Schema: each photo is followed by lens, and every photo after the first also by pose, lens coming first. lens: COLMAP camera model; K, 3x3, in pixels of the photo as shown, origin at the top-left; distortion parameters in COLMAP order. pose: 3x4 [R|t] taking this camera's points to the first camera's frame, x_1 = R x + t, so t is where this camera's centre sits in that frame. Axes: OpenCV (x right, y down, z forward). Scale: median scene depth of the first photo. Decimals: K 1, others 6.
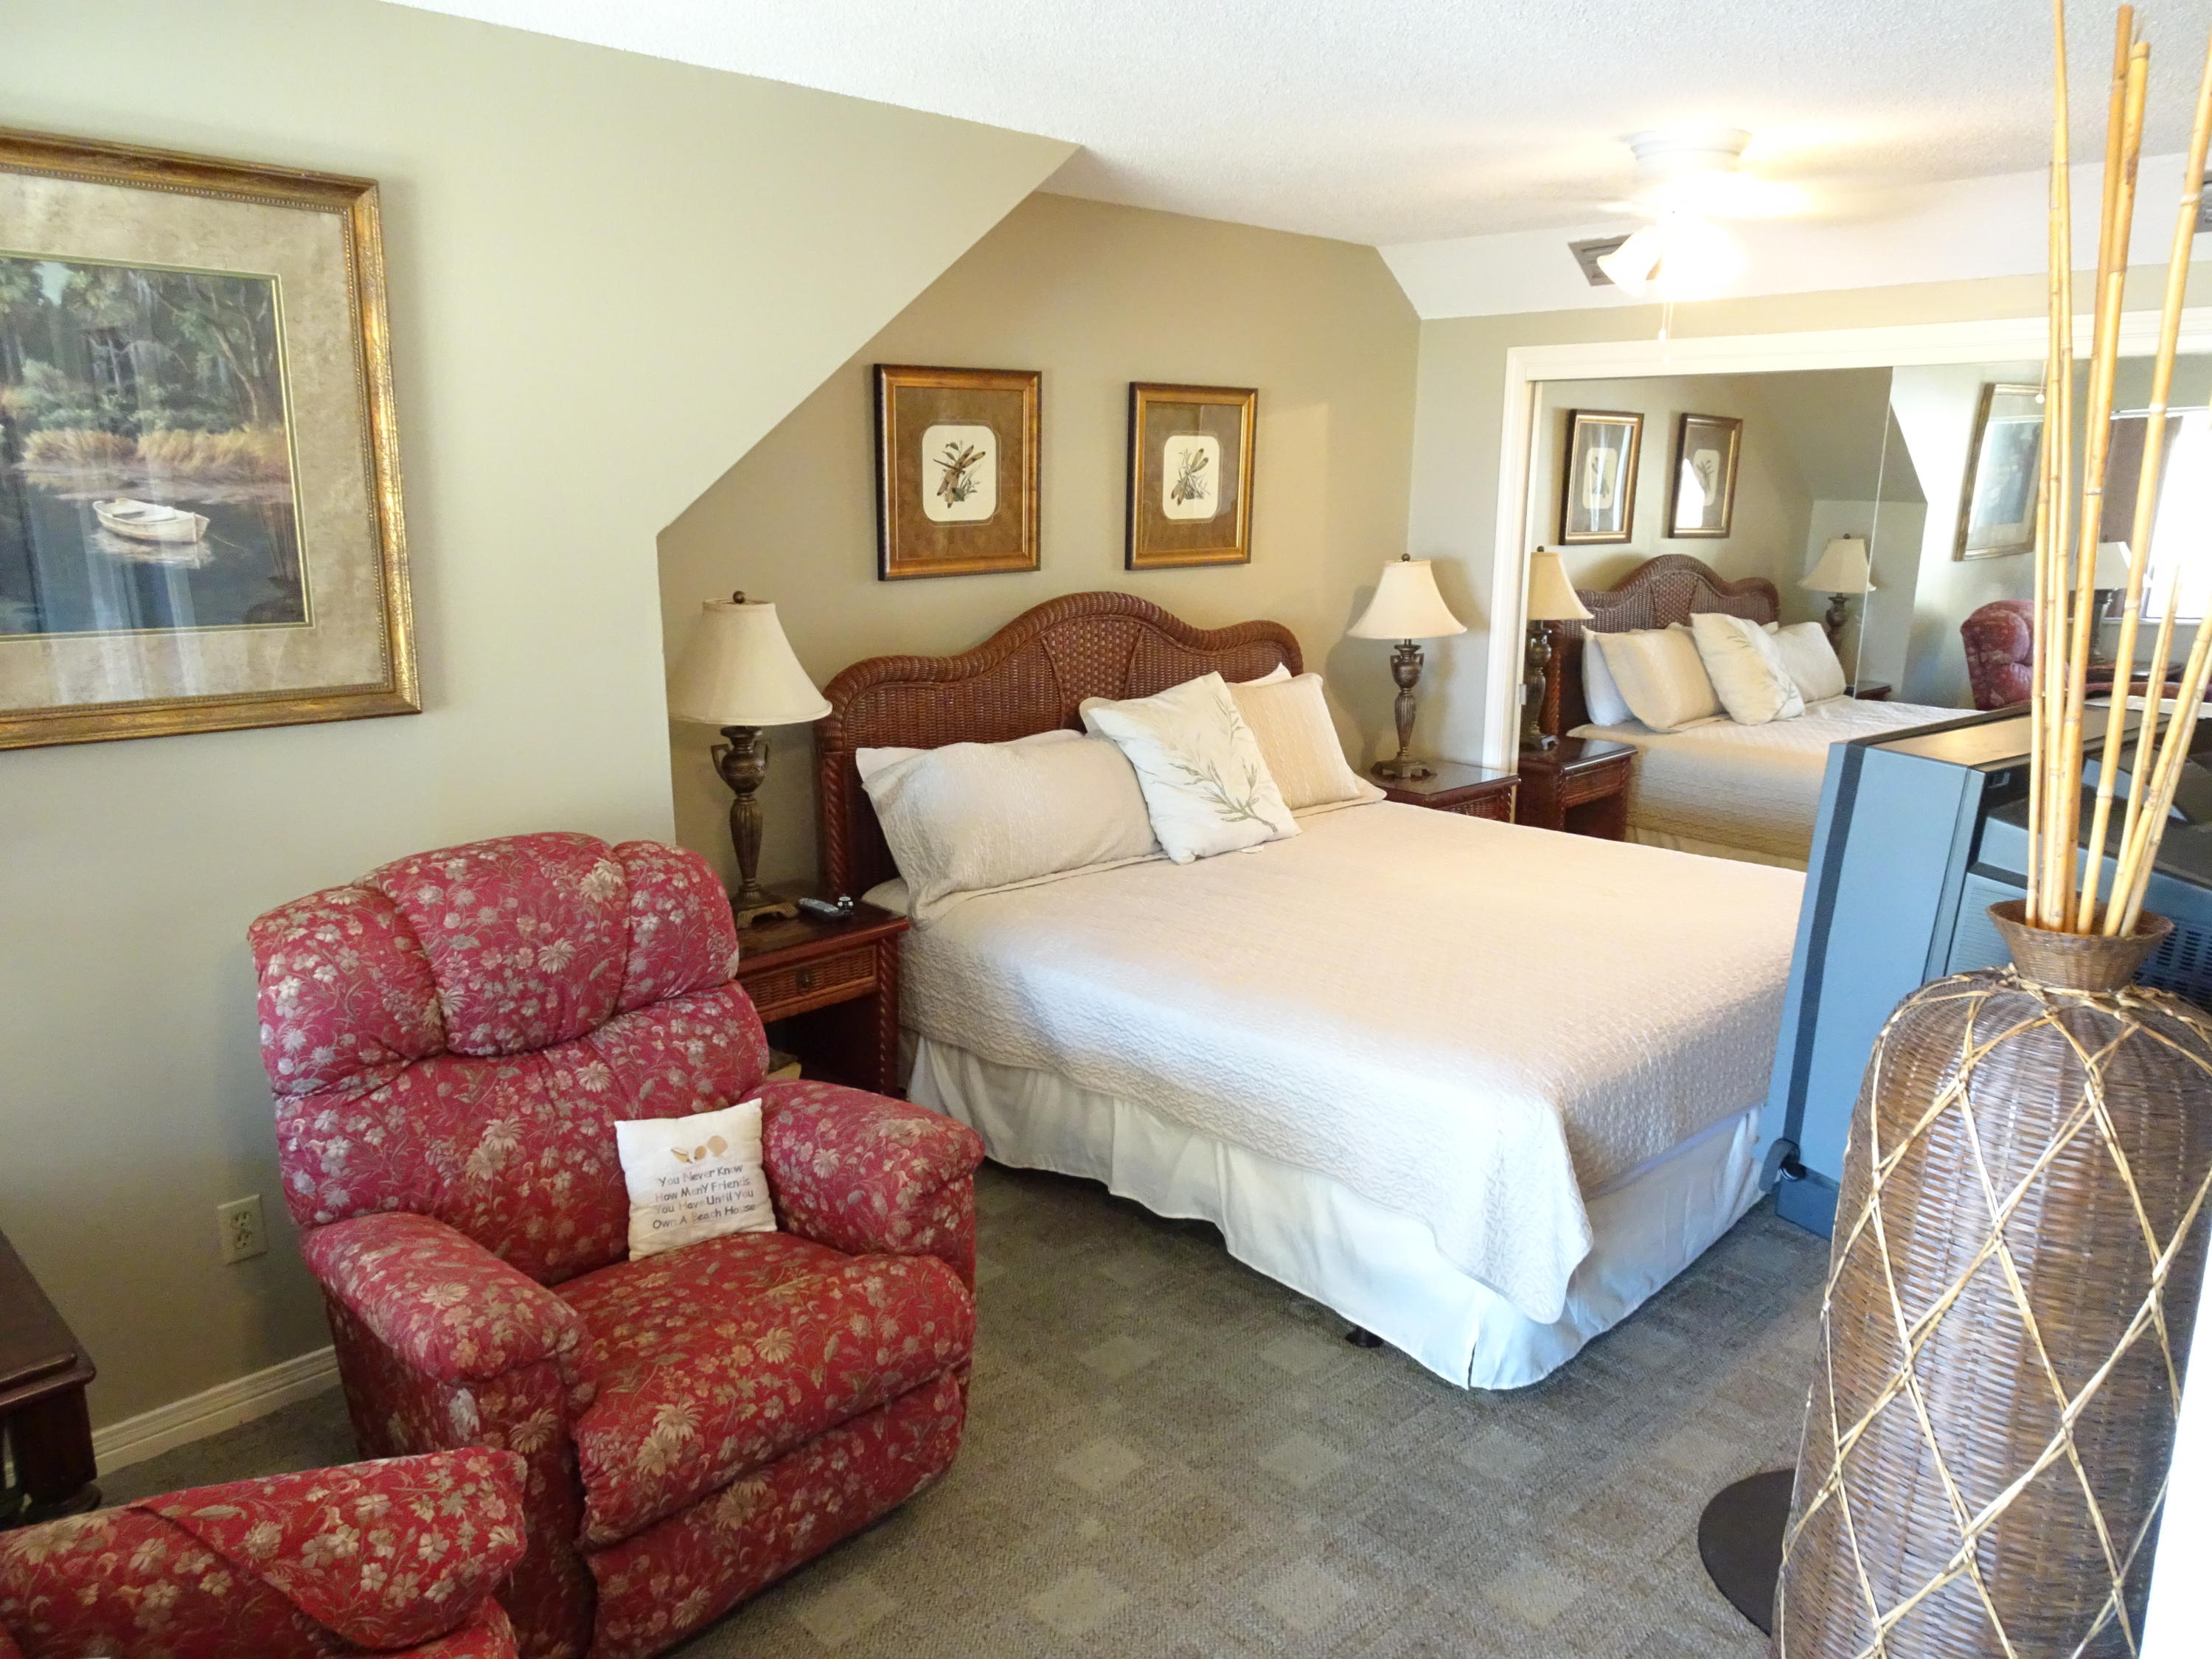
lens RADIAL K [[1574.8, 0, 1105.8], [0, 1574.8, 835.4], [0, 0, 1]] dist [0.009556, 0.003628]
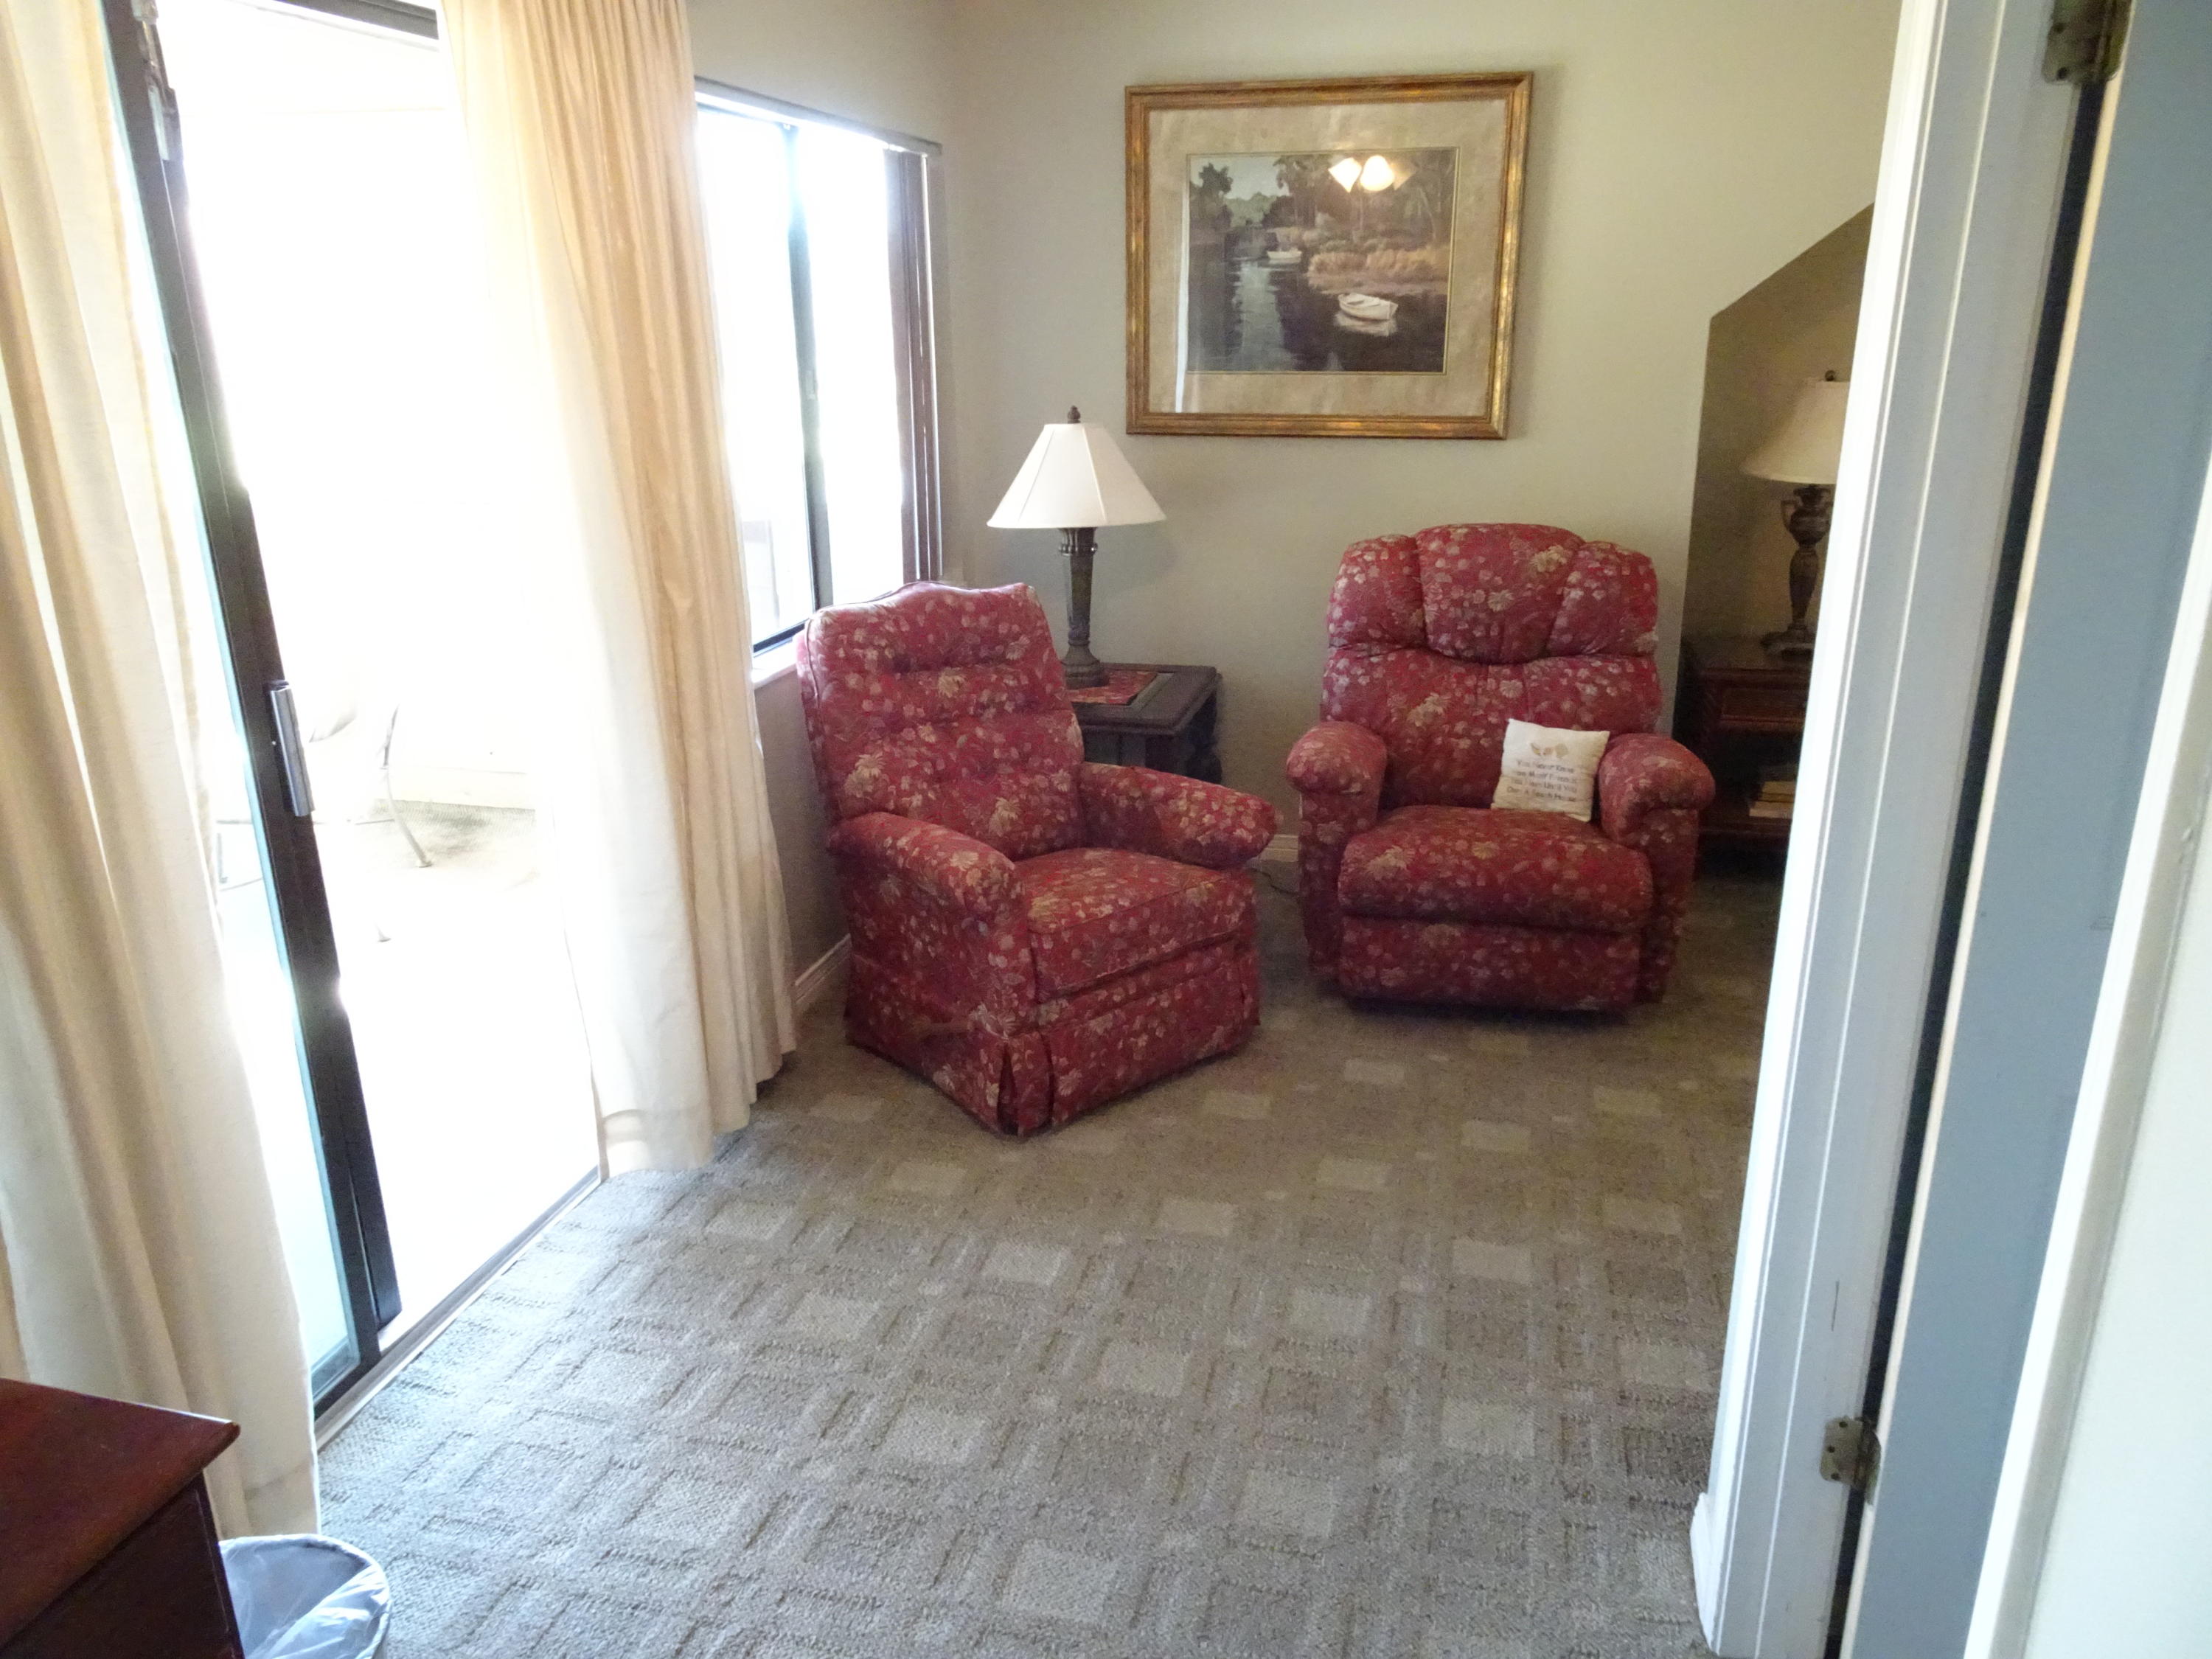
lens RADIAL K [[1574.8, 0, 1105.7], [0, 1574.8, 830.0], [0, 0, 1]] dist [0.009556, 0.003628]
pose [[0.524490, 0.252962, -0.812970, 0.745514], [-0.176961, 0.966381, 0.186530, 0.075614], [0.832824, 0.046031, 0.551621, -0.135564]]
